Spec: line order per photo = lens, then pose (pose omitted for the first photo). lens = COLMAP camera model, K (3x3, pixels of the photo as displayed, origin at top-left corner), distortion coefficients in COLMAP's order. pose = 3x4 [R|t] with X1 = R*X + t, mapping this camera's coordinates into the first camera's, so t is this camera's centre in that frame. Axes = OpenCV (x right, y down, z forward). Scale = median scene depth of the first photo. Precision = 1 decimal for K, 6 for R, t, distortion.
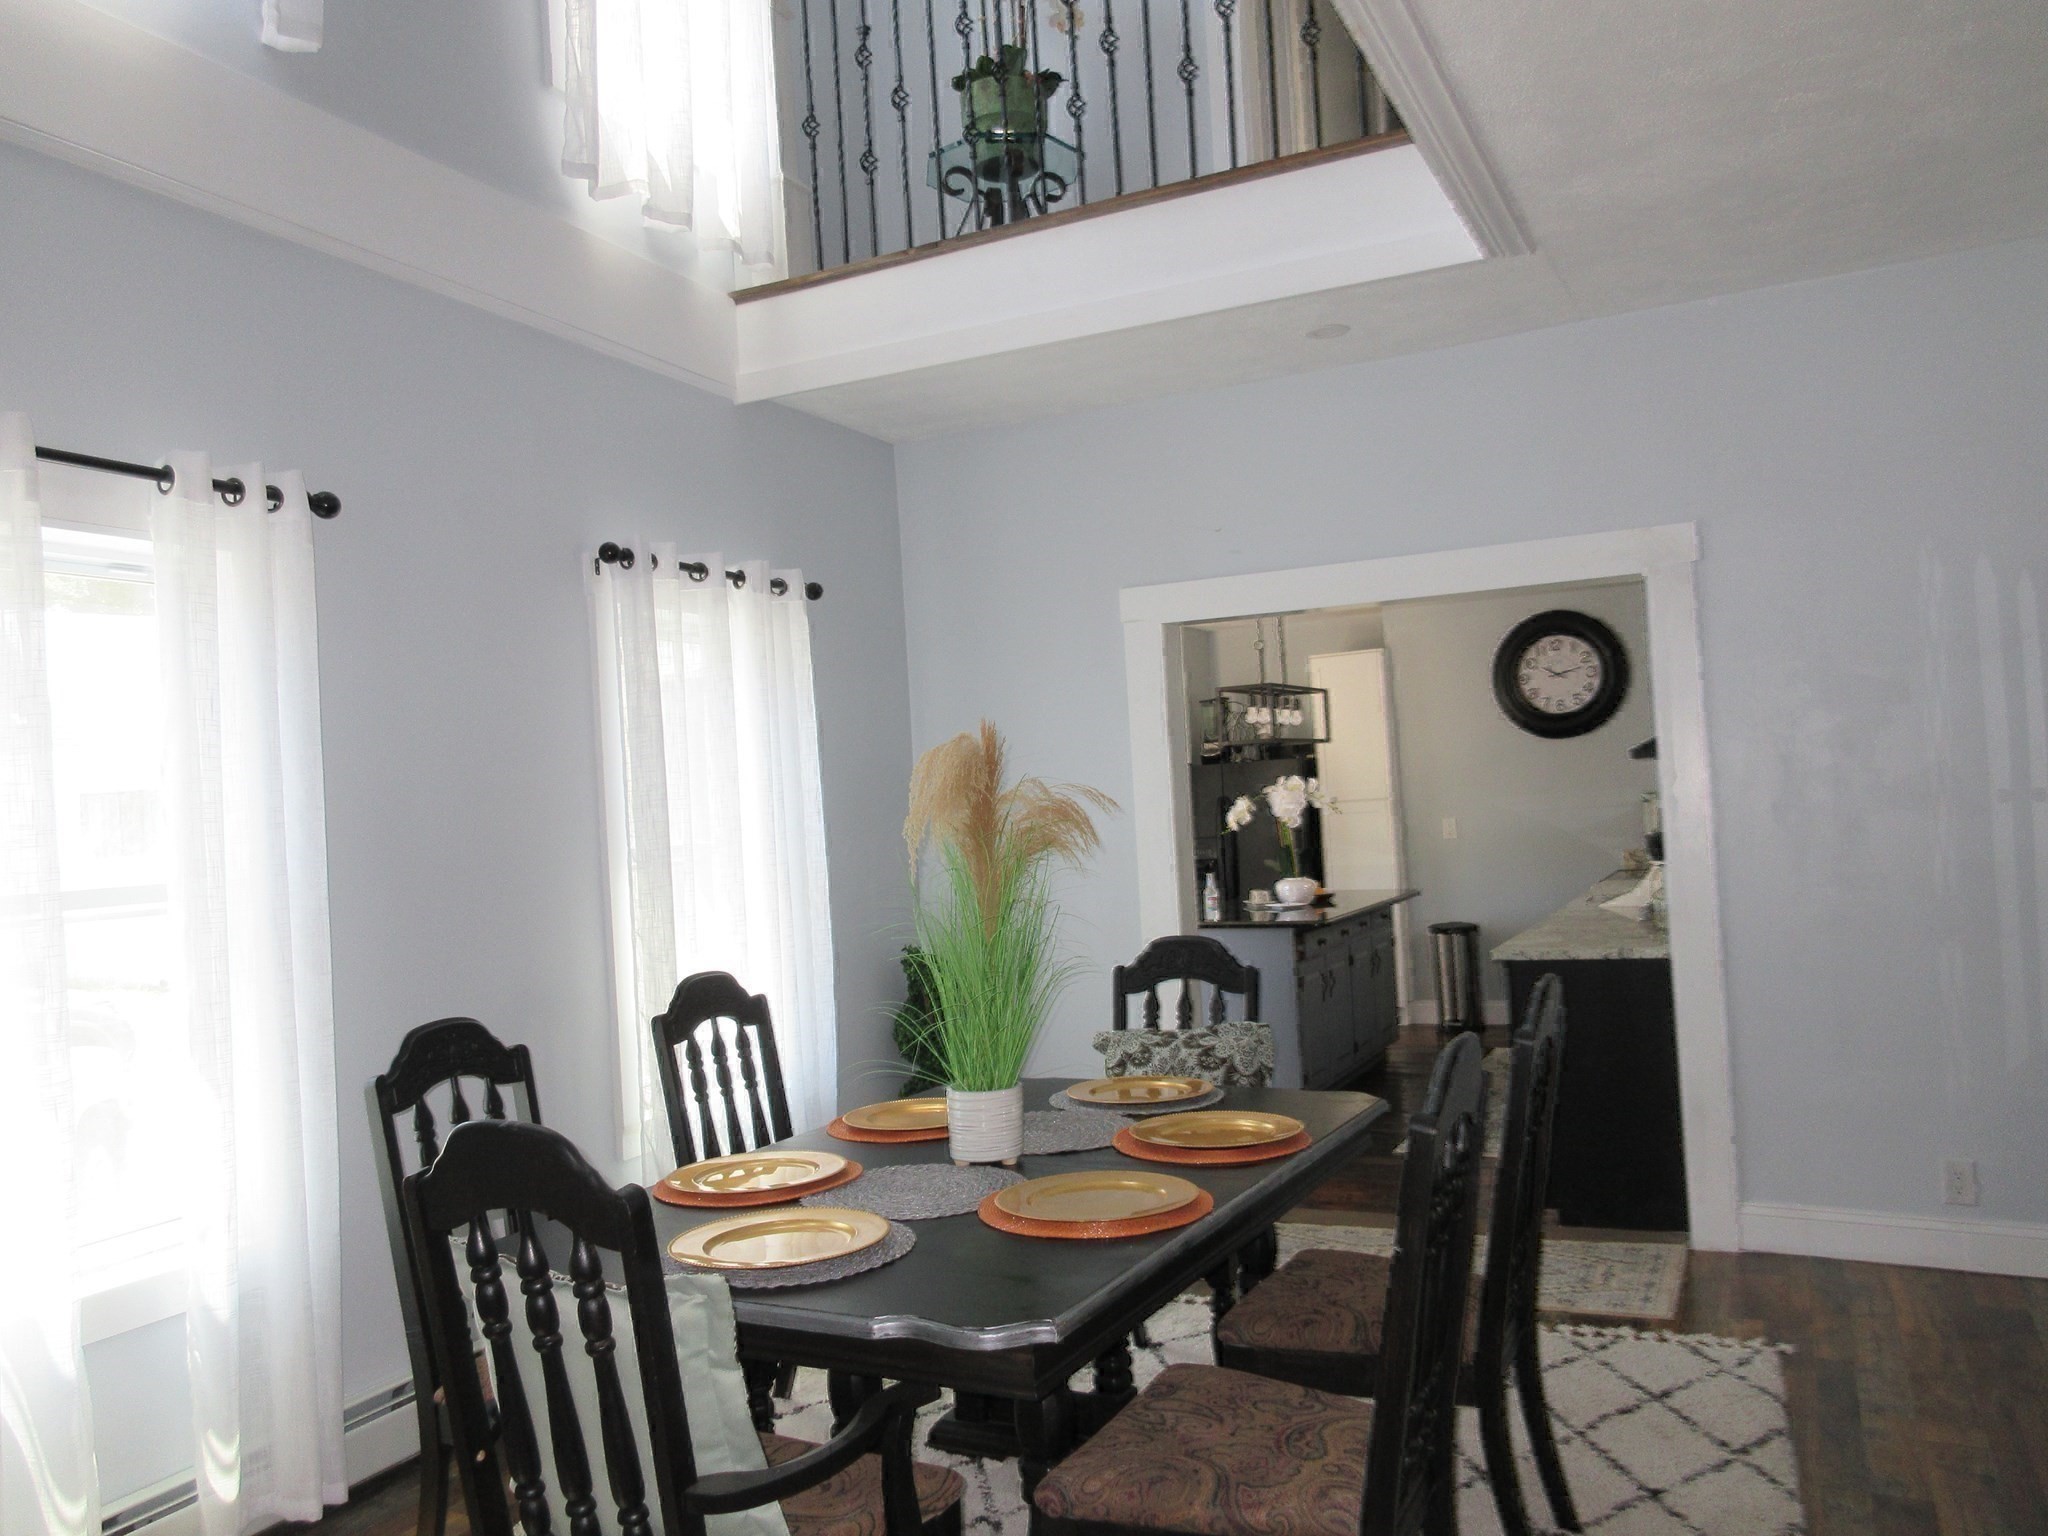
lens RADIAL K [[1513.5, 0, 1002.2], [0, 1513.5, 779.1], [0, 0, 1]] dist [0.007719, -0.000113]
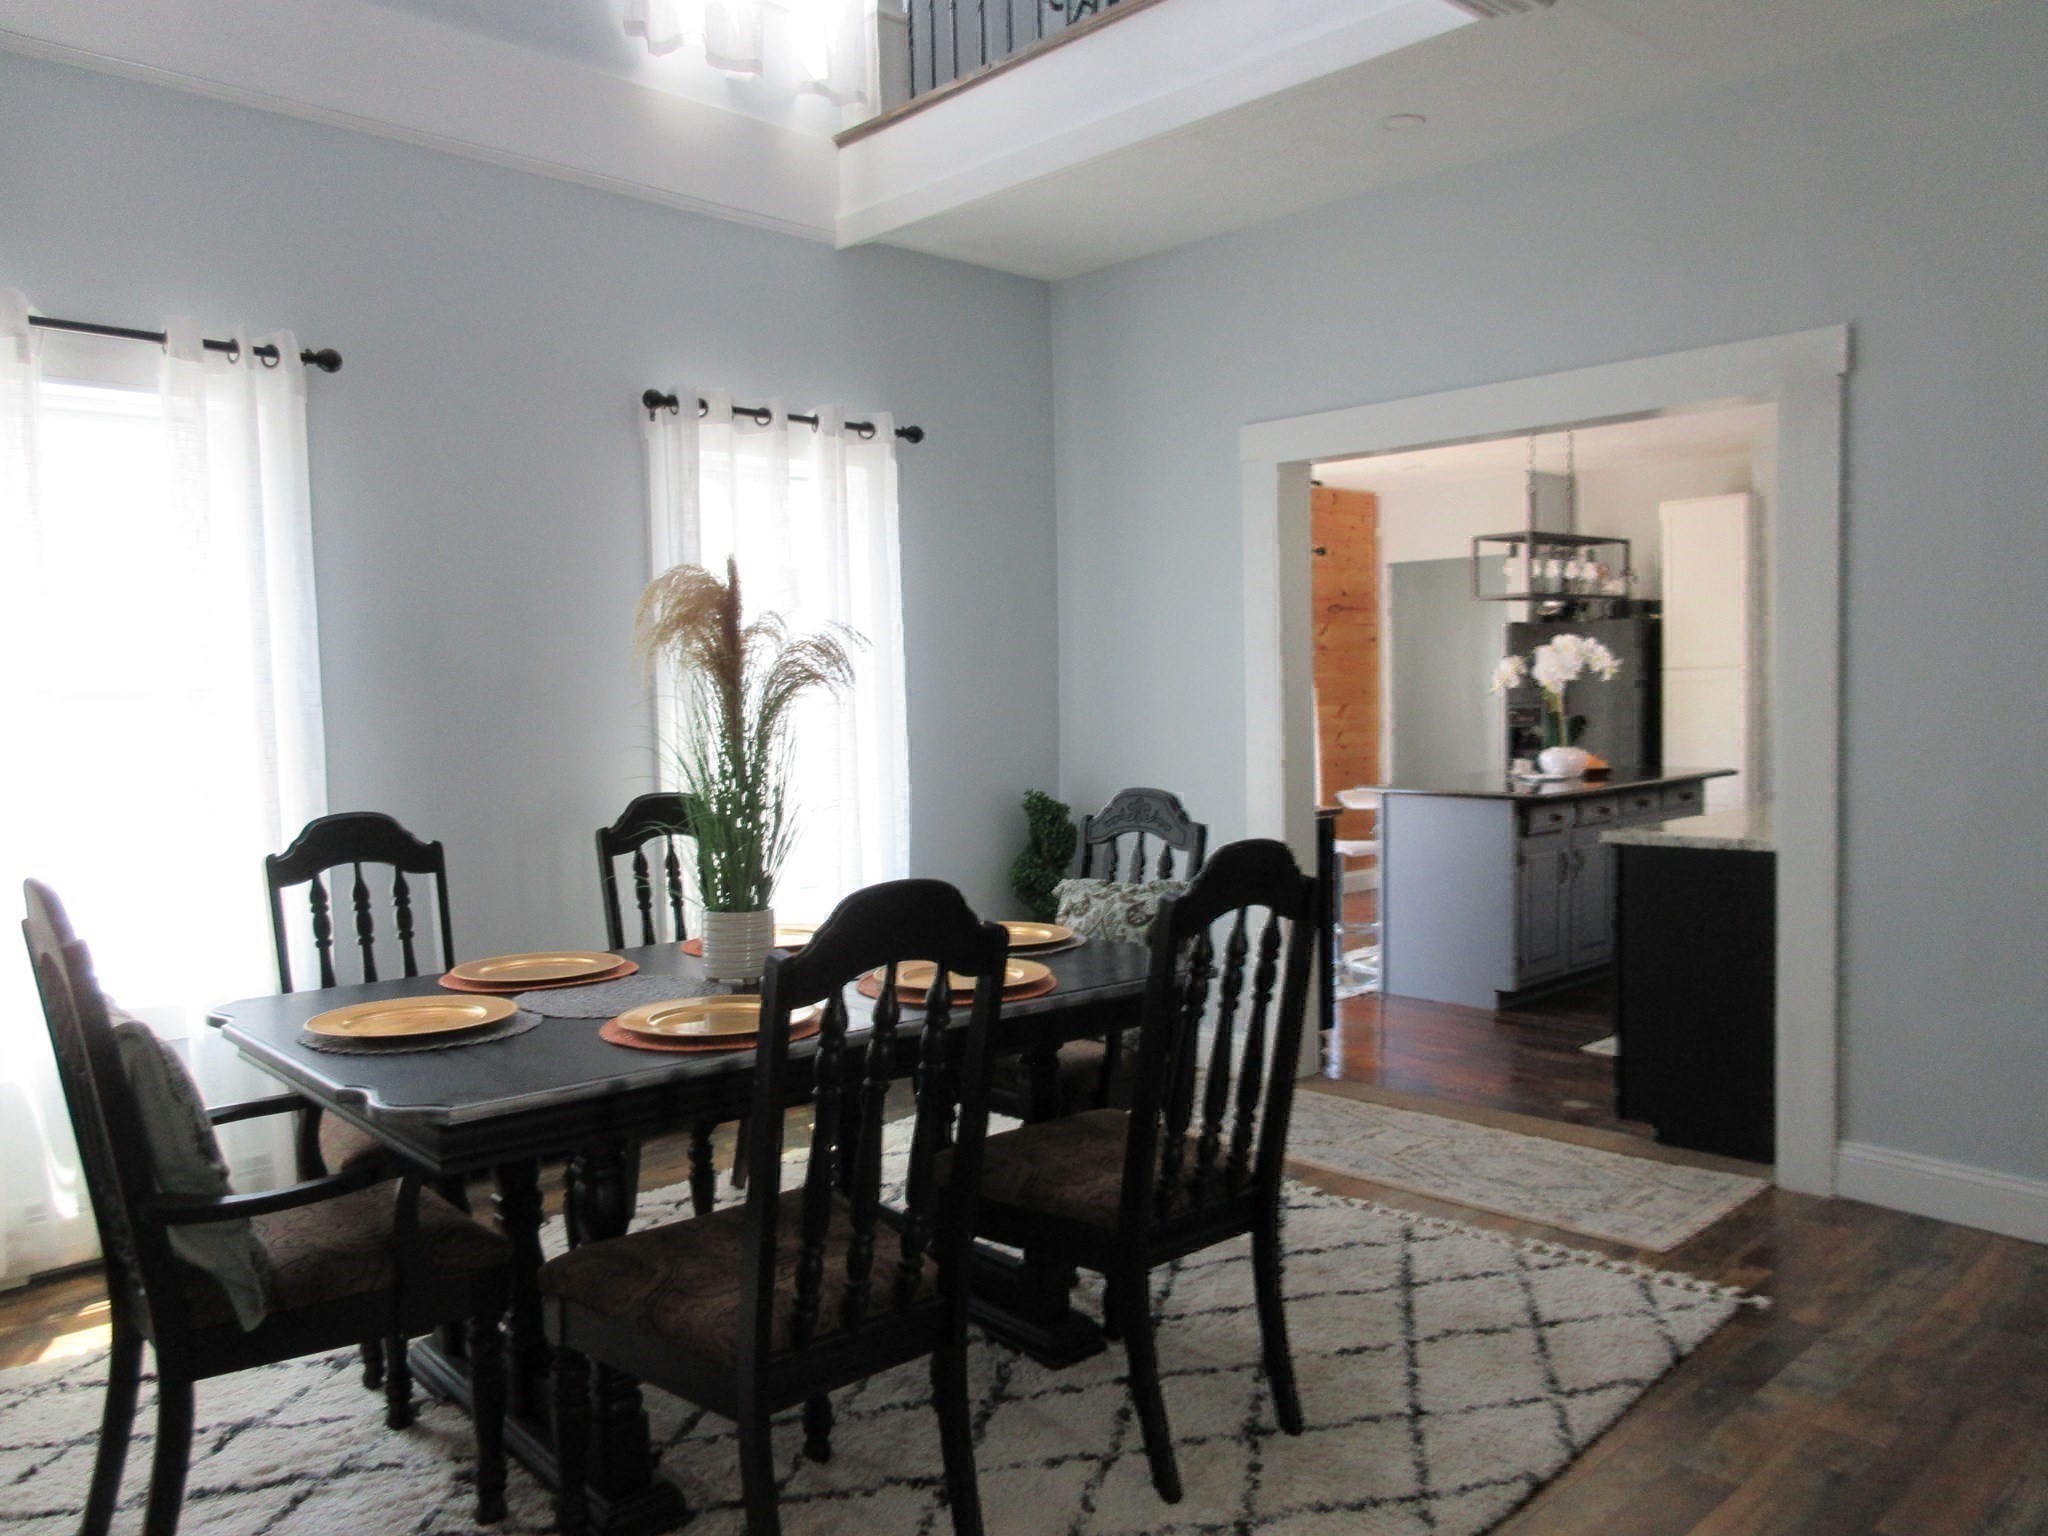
lens RADIAL K [[1509.6, 0, 1024.0], [0, 1509.6, 768.0], [0, 0, 1]] dist [0.006432, -0.004024]
pose [[0.942333, 0.055836, -0.329987, 0.316859], [-0.026690, 0.995382, 0.092208, 0.003720], [0.333612, -0.078083, 0.939471, 0.062880]]
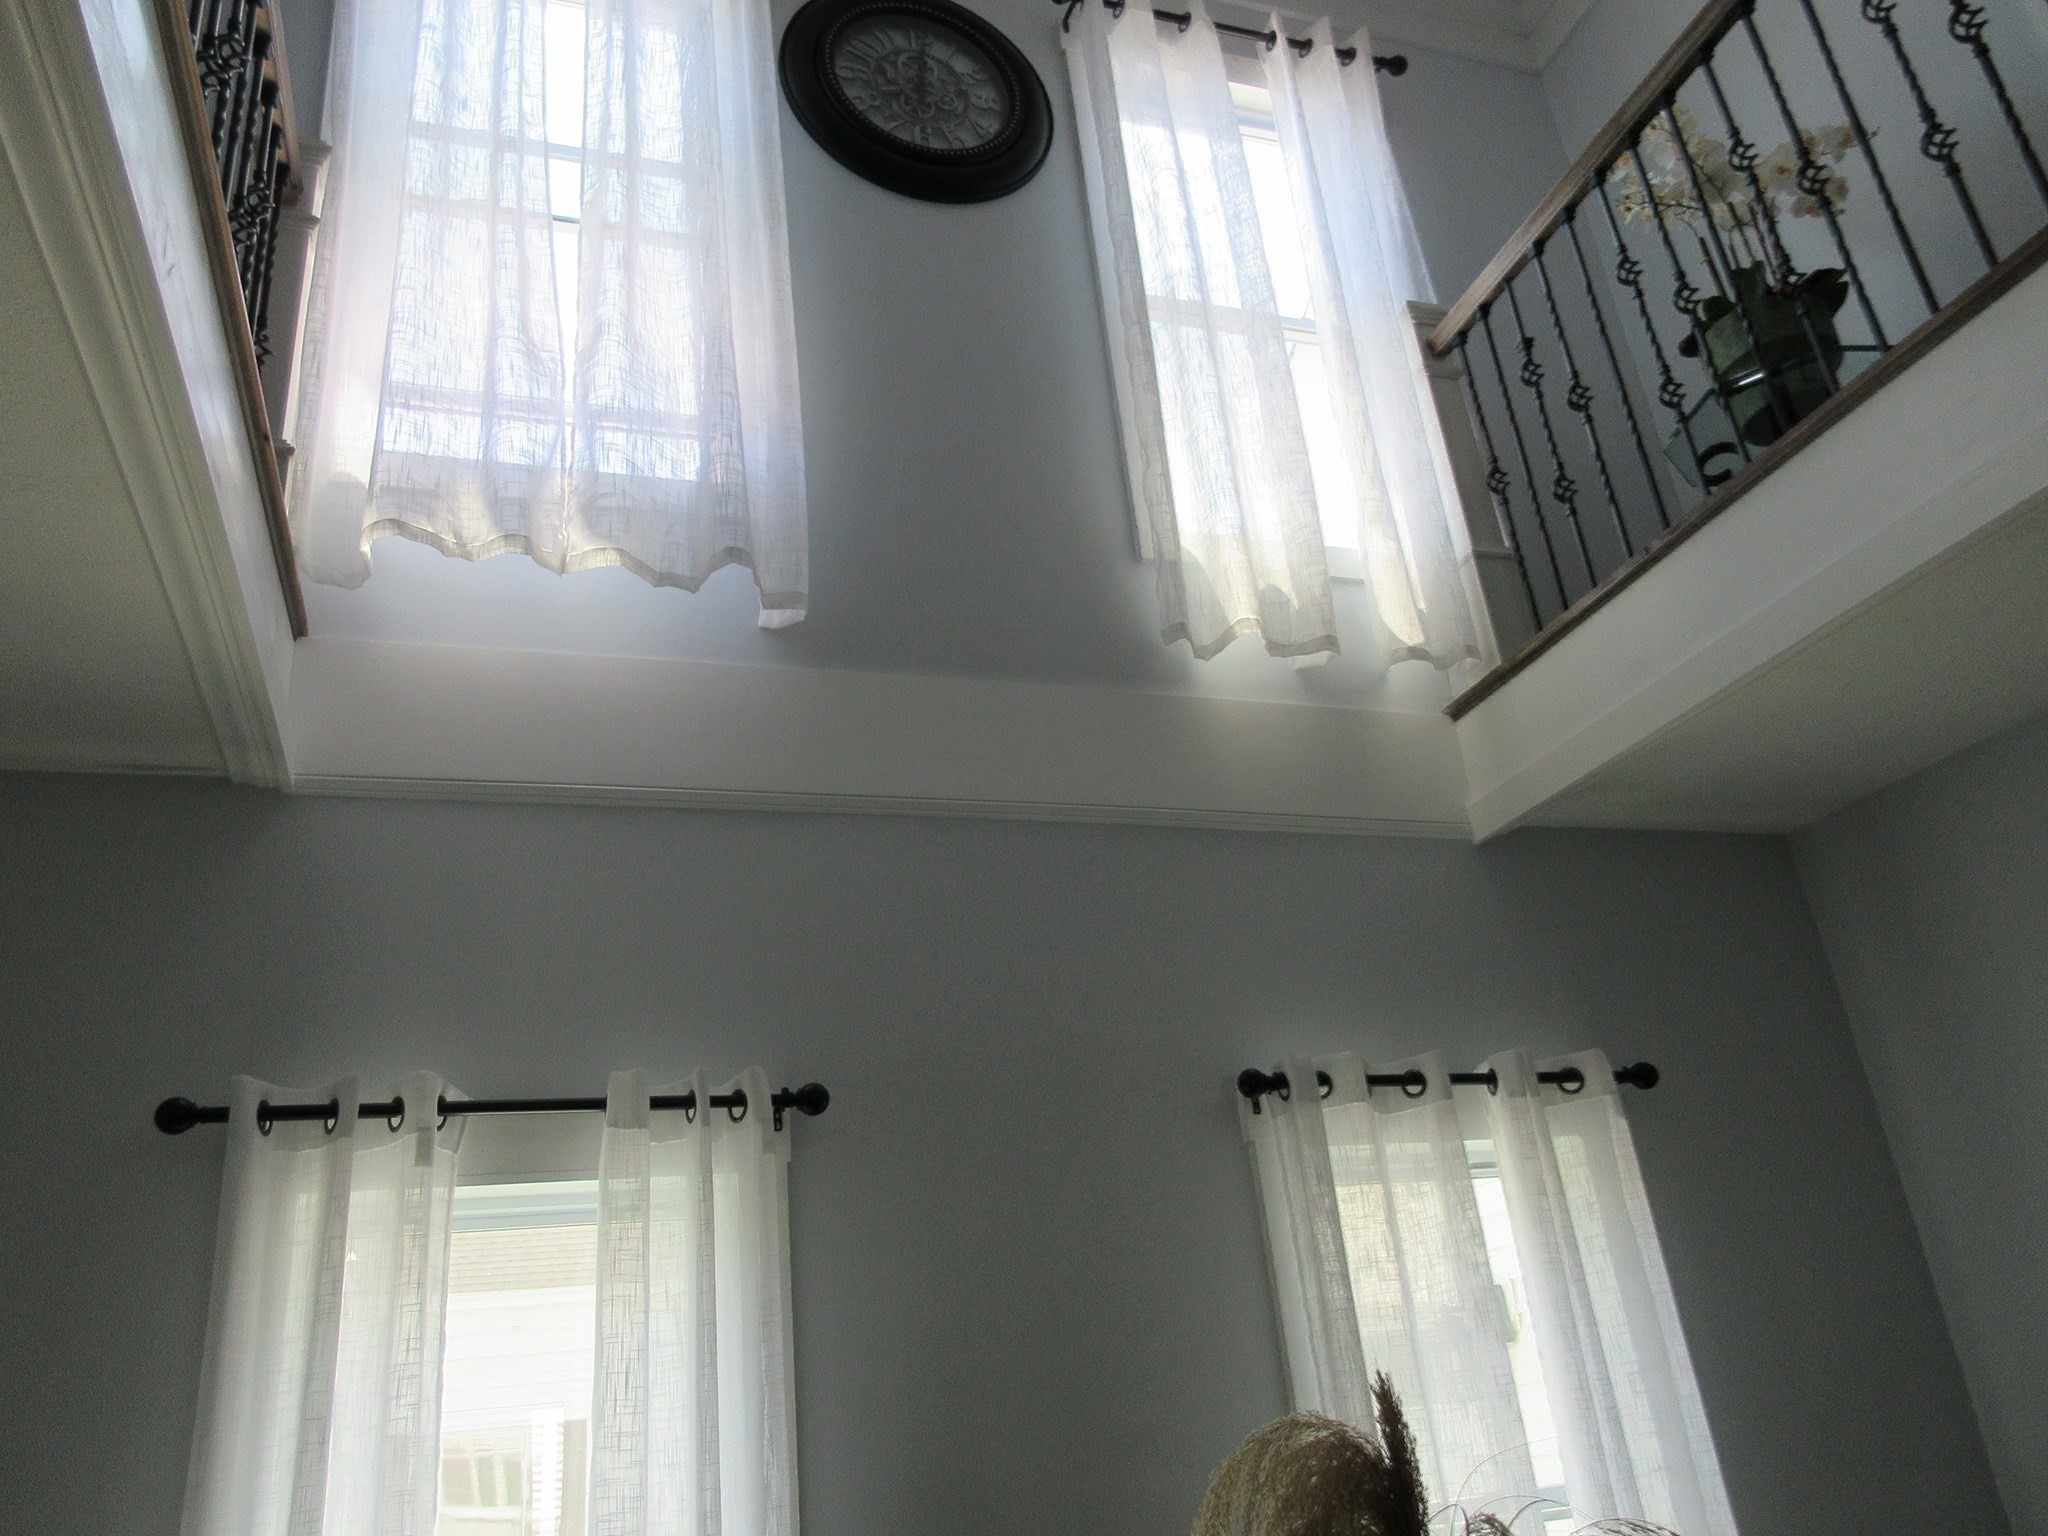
lens RADIAL K [[1509.6, 0, 1024.0], [0, 1509.6, 768.0], [0, 0, 1]] dist [0.006432, -0.004024]
pose [[0.711687, -0.293382, -0.638302, 0.162979], [0.068926, 0.933396, -0.352165, -0.035985], [0.699107, 0.206636, 0.684507, 0.343994]]
